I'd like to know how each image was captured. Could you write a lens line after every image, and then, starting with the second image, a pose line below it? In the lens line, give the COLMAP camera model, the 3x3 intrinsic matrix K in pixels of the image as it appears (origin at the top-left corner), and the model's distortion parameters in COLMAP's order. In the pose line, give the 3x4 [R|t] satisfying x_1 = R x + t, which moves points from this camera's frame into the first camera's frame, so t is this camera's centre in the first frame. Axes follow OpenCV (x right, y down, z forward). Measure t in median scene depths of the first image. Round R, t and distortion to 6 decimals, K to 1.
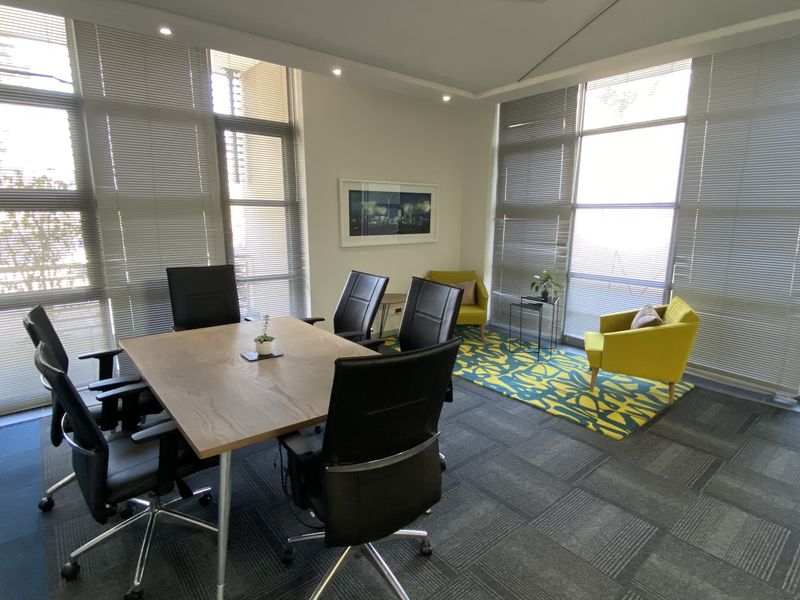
lens RADIAL K [[433.7, 0, 395.7], [0, 433.7, 300.8], [0, 0, 1]] dist [0.005802, -0.000835]
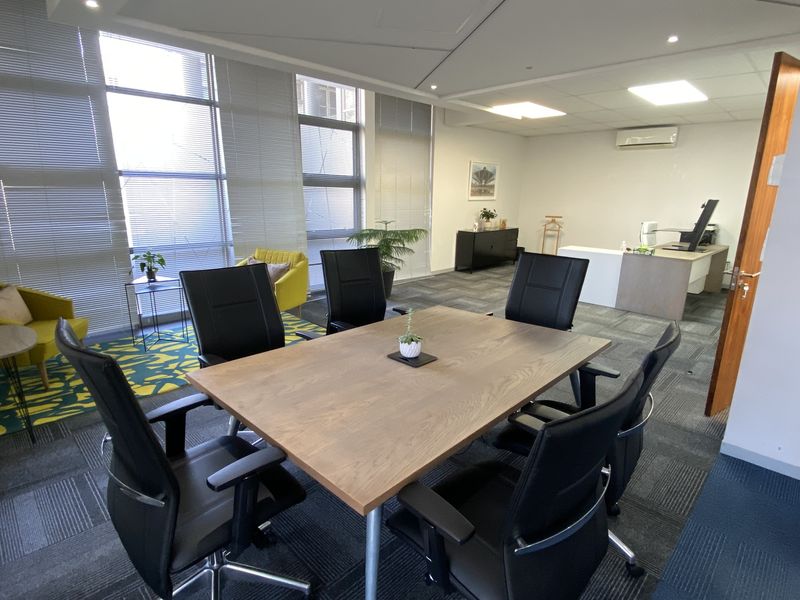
lens RADIAL K [[433.7, 0, 392.7], [0, 433.7, 299.5], [0, 0, 1]] dist [0.005802, -0.000835]
pose [[-0.104517, -0.249171, 0.962803, -0.711097], [0.185579, 0.946215, 0.265024, -0.135538], [-0.977055, 0.206375, -0.052655, 0.718327]]
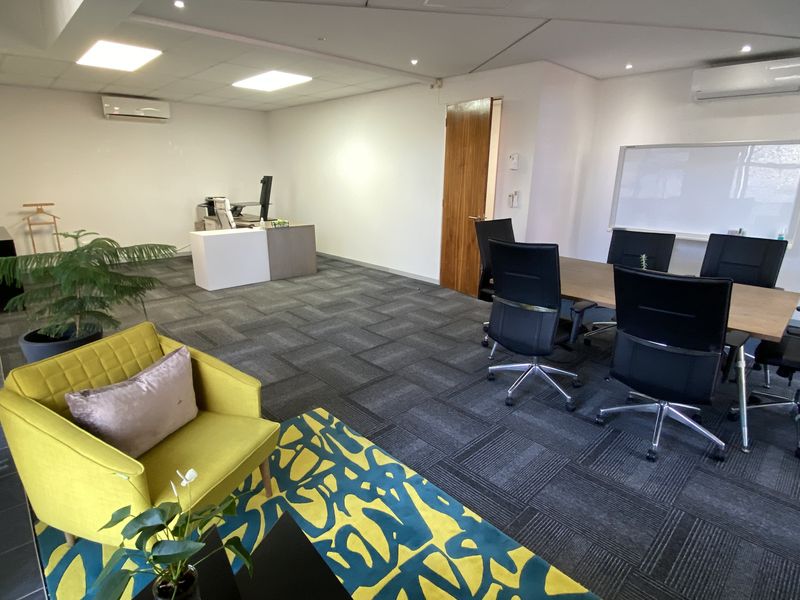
lens RADIAL K [[433.7, 0, 396.5], [0, 433.7, 297.0], [0, 0, 1]] dist [0.005802, -0.000835]
pose [[-0.997251, 0.010595, -0.073332, 0.328958], [-0.025069, 0.883103, 0.468508, -0.281170], [0.069724, 0.469059, -0.880410, 1.390154]]
